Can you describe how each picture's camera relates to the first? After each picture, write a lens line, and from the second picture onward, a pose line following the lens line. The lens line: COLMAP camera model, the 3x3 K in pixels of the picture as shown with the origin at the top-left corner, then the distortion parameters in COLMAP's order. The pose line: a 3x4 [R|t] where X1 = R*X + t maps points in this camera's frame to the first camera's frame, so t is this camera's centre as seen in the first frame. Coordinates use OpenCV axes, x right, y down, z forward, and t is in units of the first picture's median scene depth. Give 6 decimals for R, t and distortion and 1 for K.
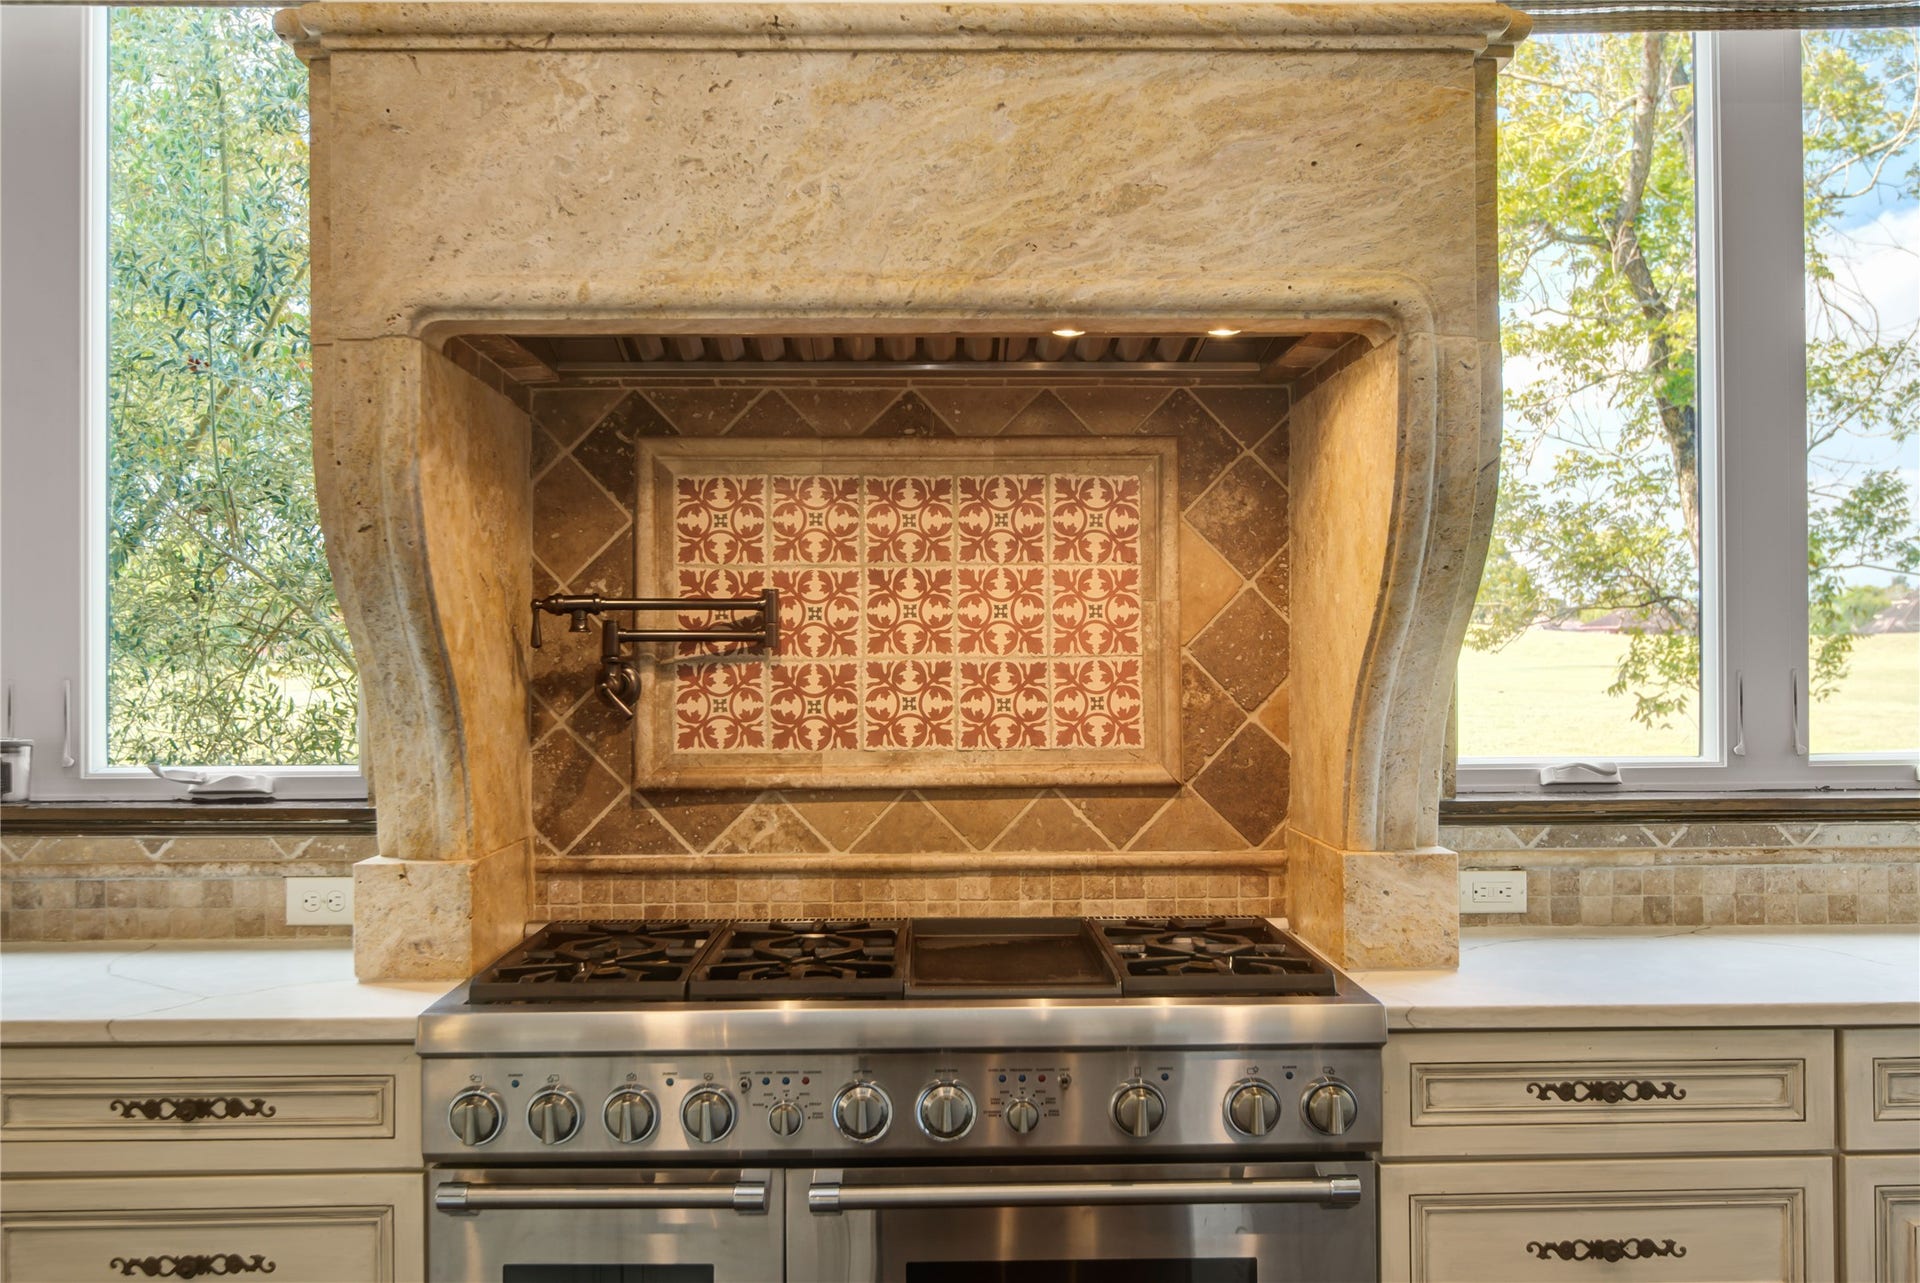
lens RADIAL K [[1816.4, 0, 952.7], [0, 1816.4, 637.5], [0, 0, 1]] dist [-0.003381, 0.000000]
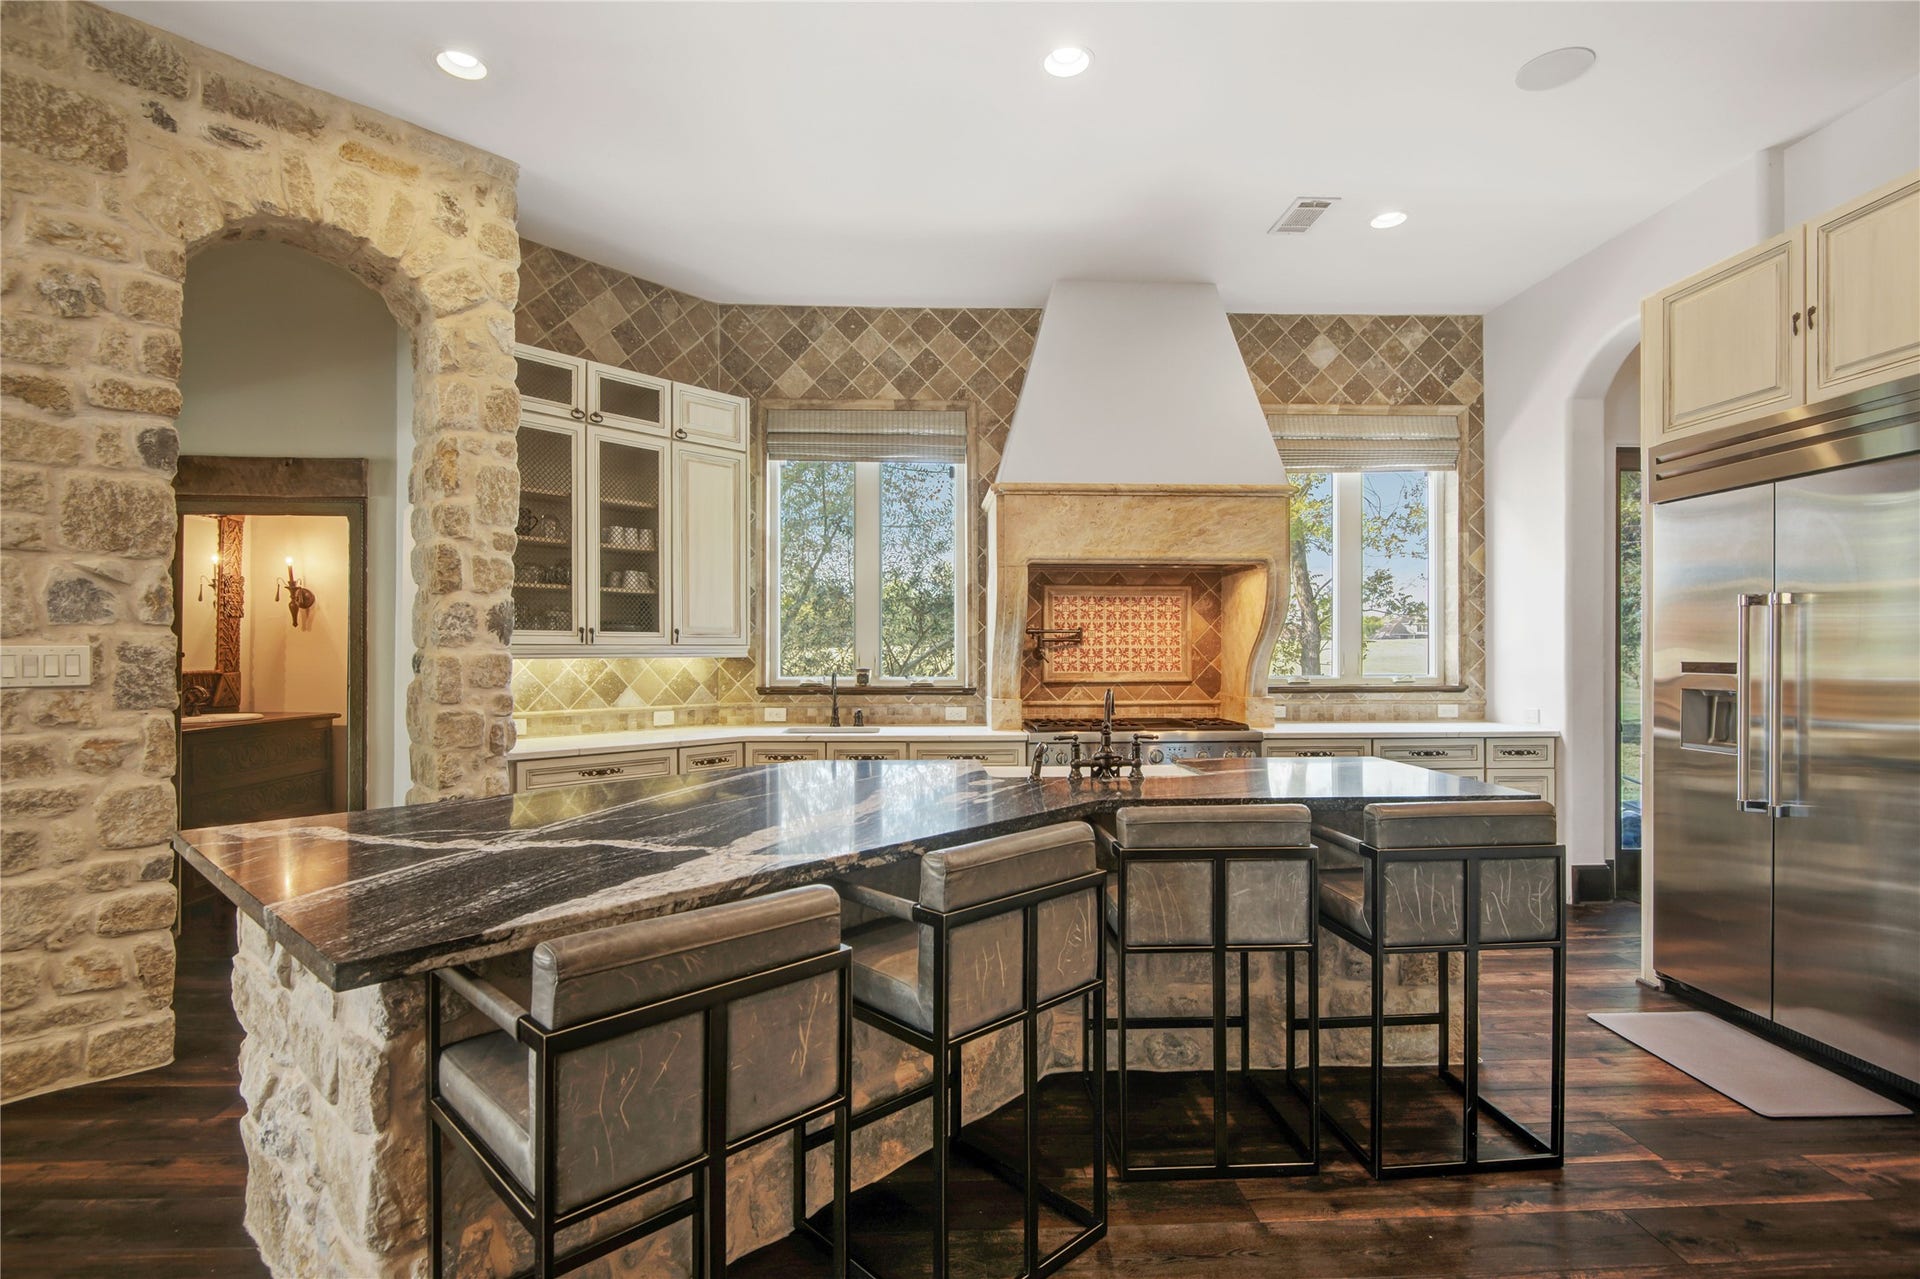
lens RADIAL K [[893.0, 0, 960.2], [0, 893.0, 646.7], [0, 0, 1]] dist [-0.000502, -0.000242]
pose [[0.999415, 0.004246, 0.033934, -0.396276], [-0.004535, 0.999954, 0.008460, -0.002051], [-0.033896, -0.008609, 0.999388, -0.761692]]
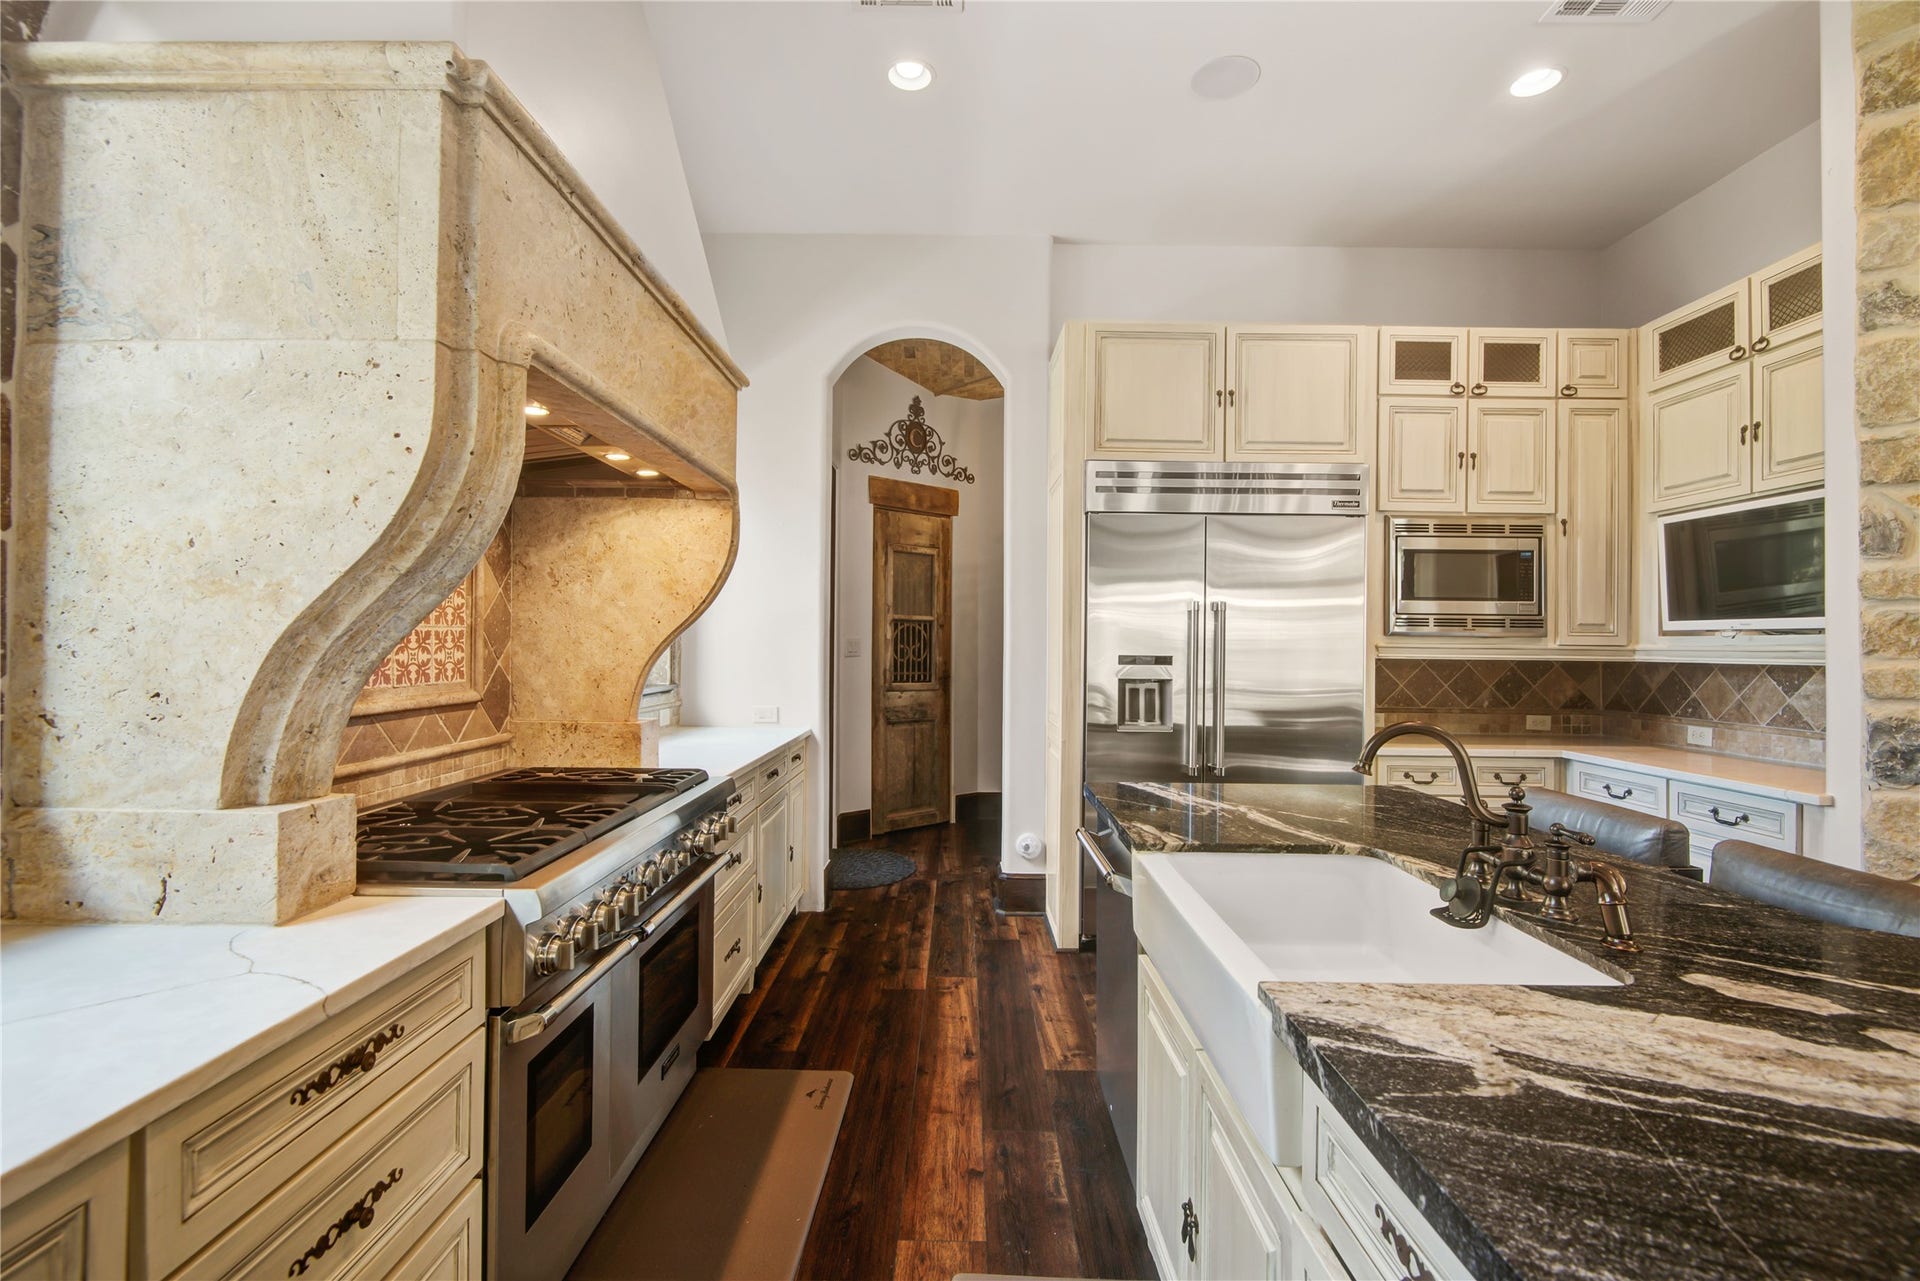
lens RADIAL K [[855.1, 0, 955.3], [0, 855.1, 636.1], [0, 0, 1]] dist [-0.001193, -0.000047]
pose [[0.035944, 0.015679, 0.999231, -0.685329], [-0.025147, 0.999574, -0.014780, 0.018571], [-0.999037, -0.024597, 0.036323, 0.511738]]
